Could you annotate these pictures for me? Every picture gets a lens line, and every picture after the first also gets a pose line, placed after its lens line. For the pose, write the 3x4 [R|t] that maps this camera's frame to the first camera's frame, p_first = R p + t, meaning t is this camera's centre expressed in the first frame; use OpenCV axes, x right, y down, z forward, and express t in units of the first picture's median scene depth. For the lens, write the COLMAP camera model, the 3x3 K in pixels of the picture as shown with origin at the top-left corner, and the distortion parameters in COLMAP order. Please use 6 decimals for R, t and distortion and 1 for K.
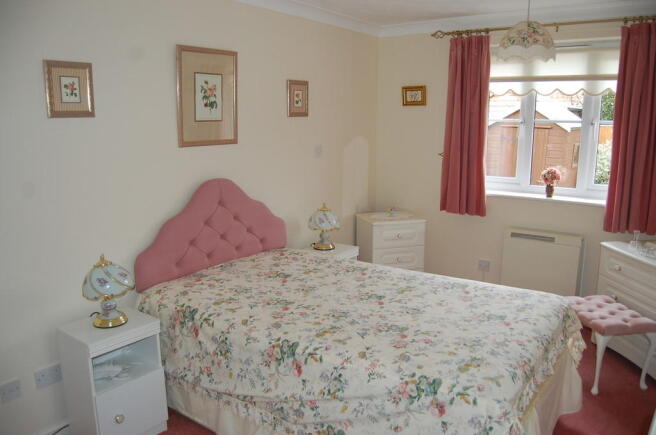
lens RADIAL K [[515.5, 0, 328.2], [0, 515.5, 216.0], [0, 0, 1]] dist [-0.001781, 0.000236]
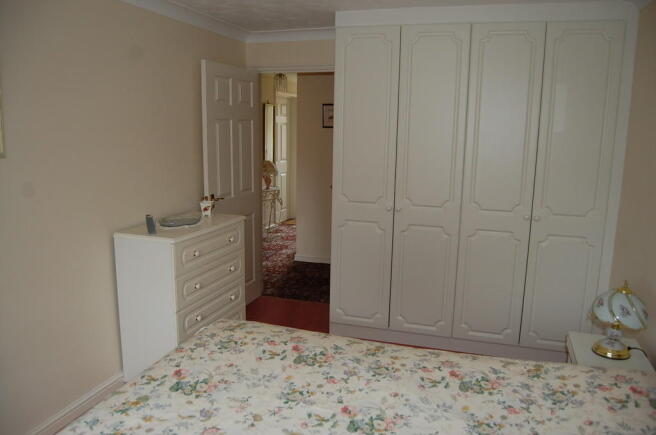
lens RADIAL K [[515.5, 0, 328.4], [0, 515.5, 217.8], [0, 0, 1]] dist [-0.001781, 0.000236]
pose [[-0.948475, 0.036484, -0.314744, 0.335636], [-0.079515, 0.934153, 0.347902, -0.297428], [0.306712, 0.355003, -0.883120, 1.555834]]
